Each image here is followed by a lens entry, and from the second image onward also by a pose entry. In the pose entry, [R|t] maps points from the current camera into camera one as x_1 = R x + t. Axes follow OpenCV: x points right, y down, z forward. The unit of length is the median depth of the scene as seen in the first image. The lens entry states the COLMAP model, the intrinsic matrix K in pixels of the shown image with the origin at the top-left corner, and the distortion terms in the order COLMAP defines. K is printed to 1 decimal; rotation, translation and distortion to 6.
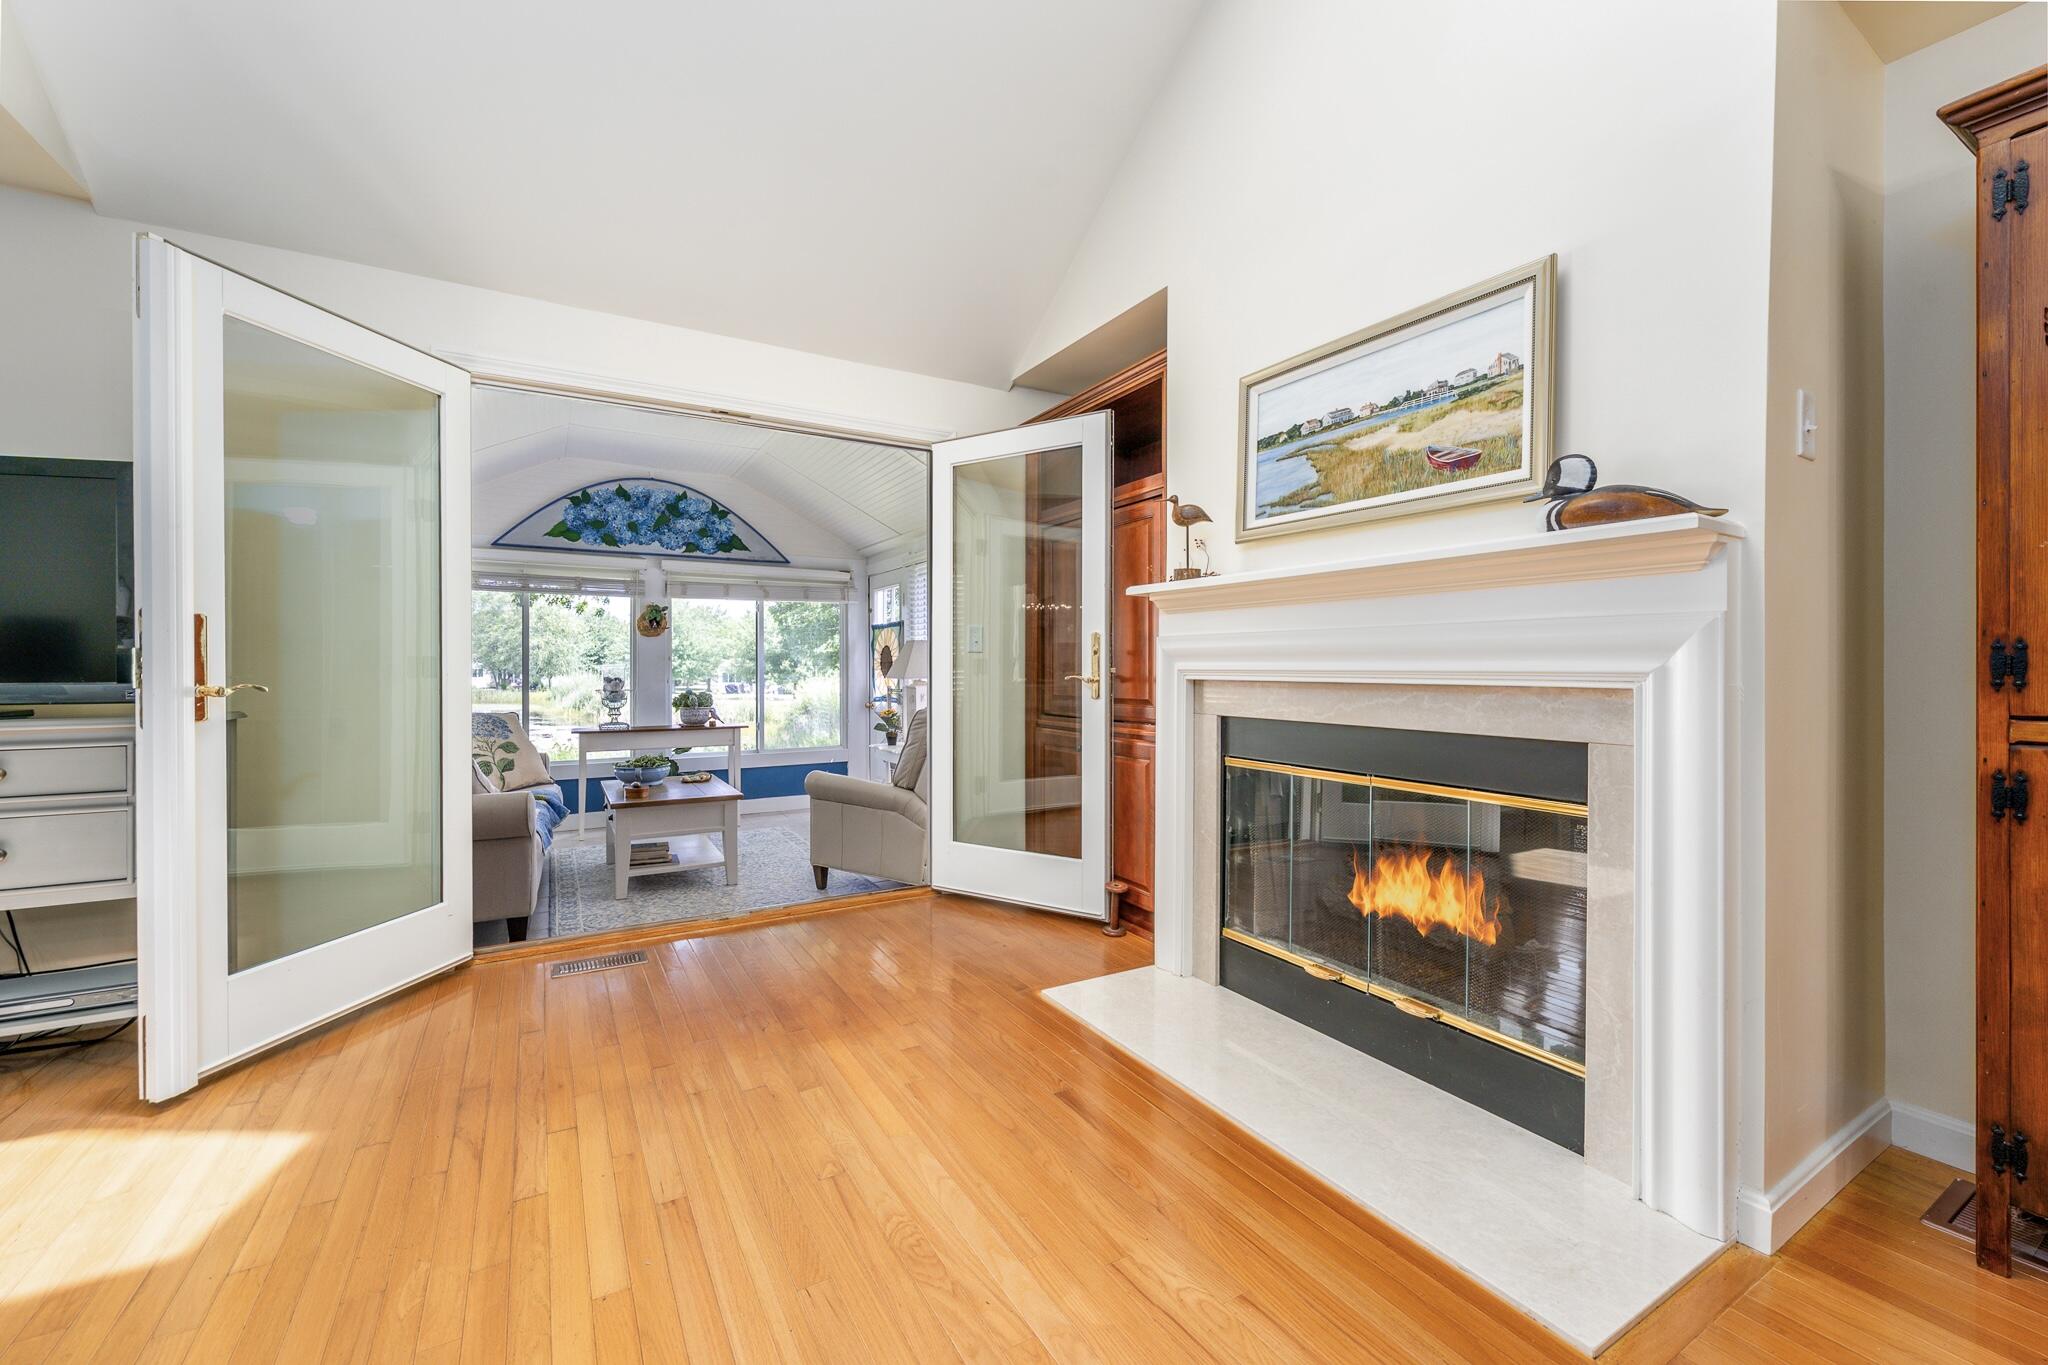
lens RADIAL K [[822.3, 0, 1022.0], [0, 822.3, 670.6], [0, 0, 1]] dist [0.000740, 0.000635]
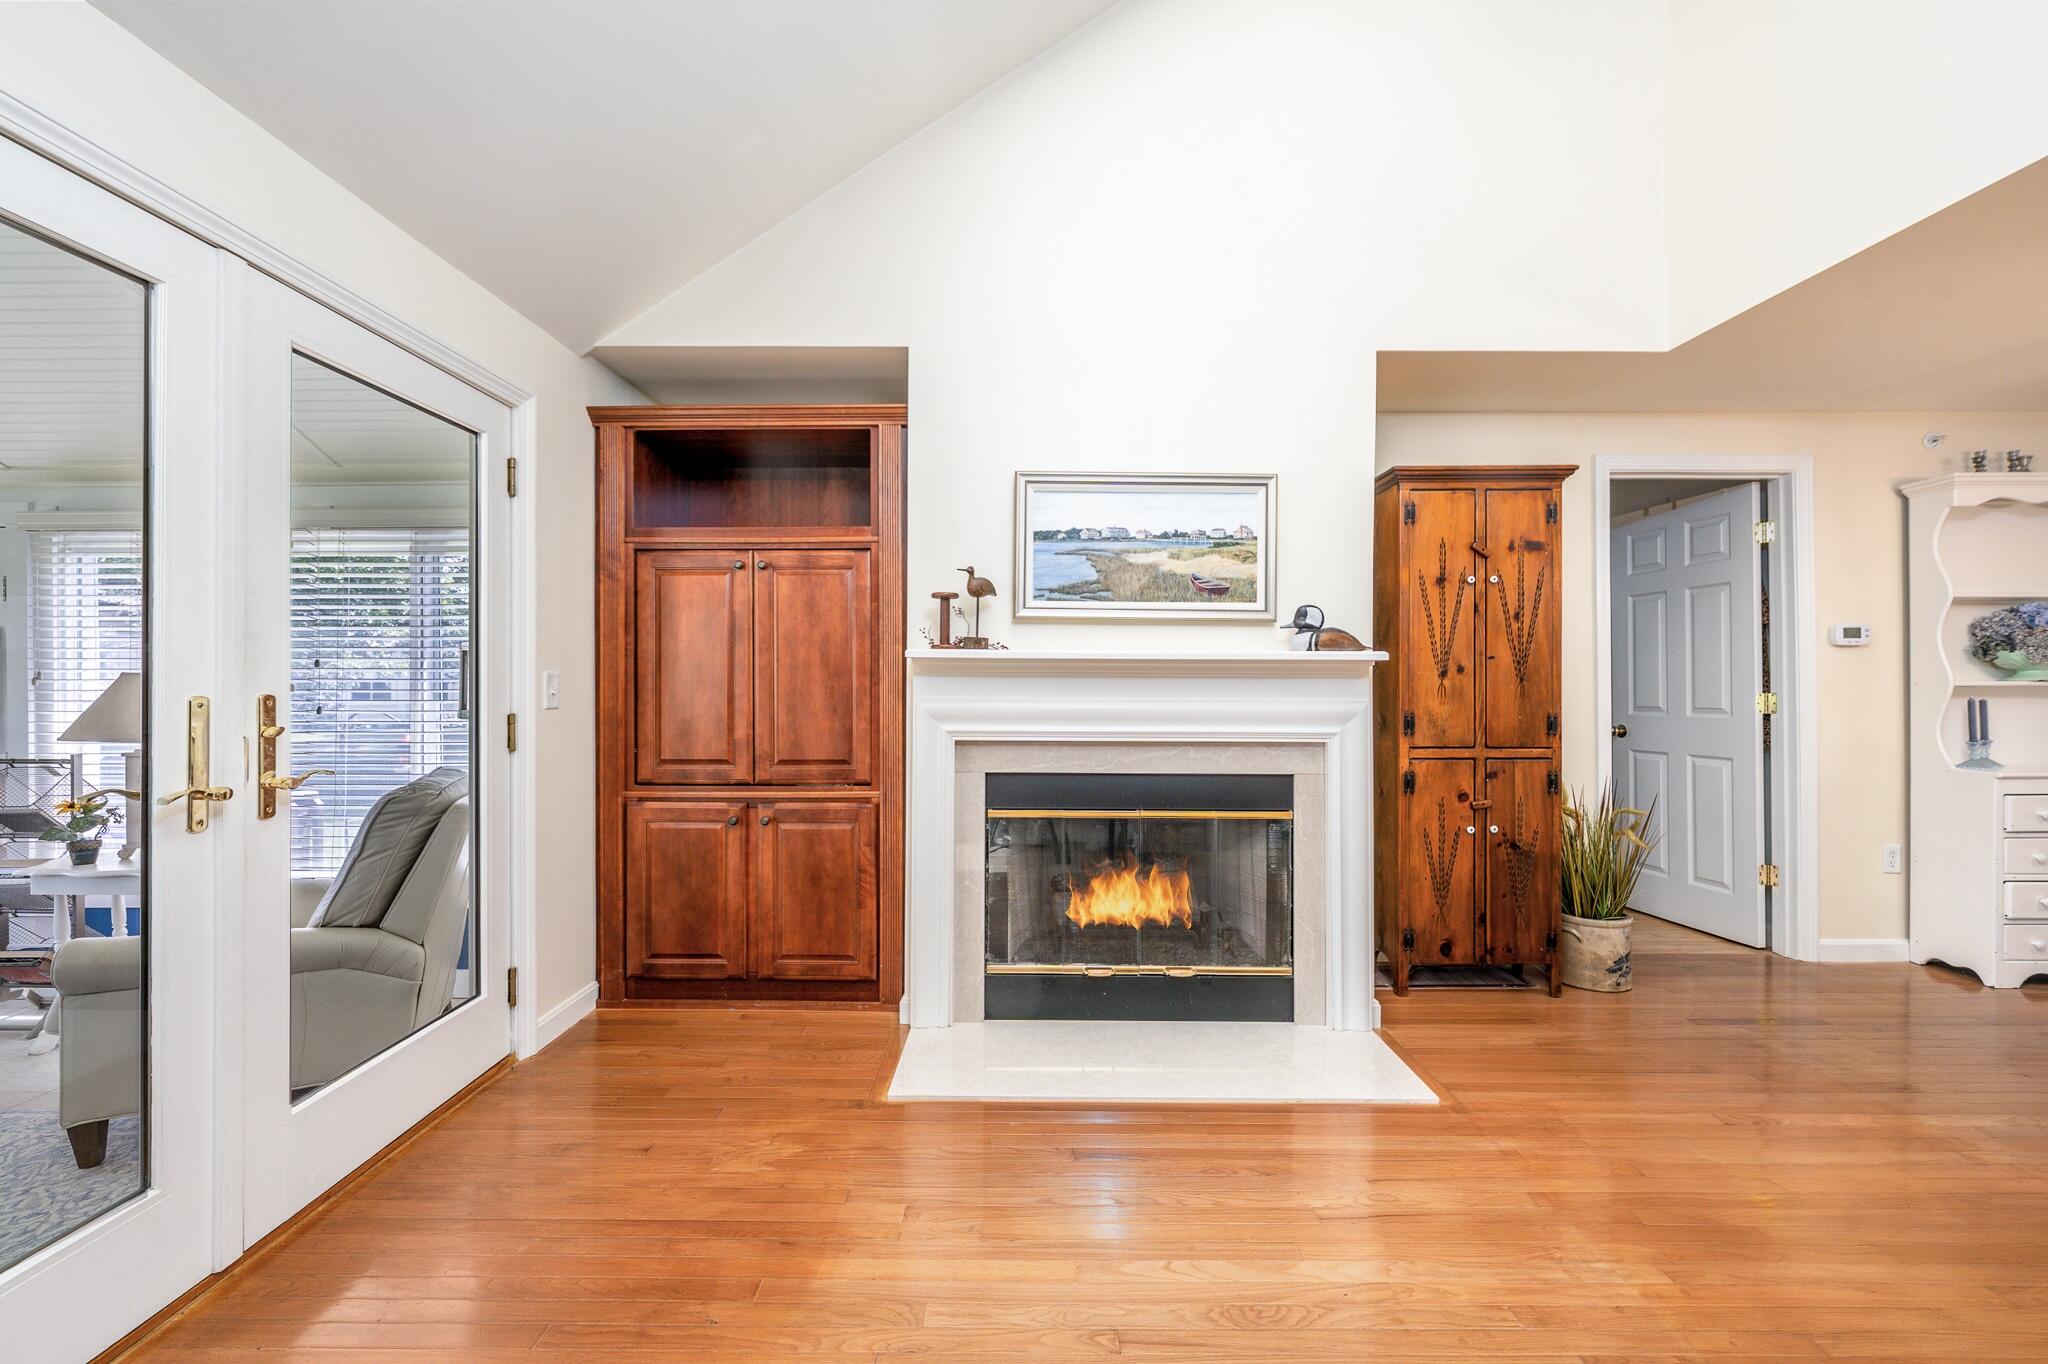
lens RADIAL K [[822.3, 0, 1021.9], [0, 822.3, 686.4], [0, 0, 1]] dist [0.000740, 0.000635]
pose [[0.508406, -0.005854, 0.861098, -0.802930], [-0.000570, 0.999974, 0.007135, -0.080736], [-0.861117, -0.004118, 0.508390, 0.486103]]
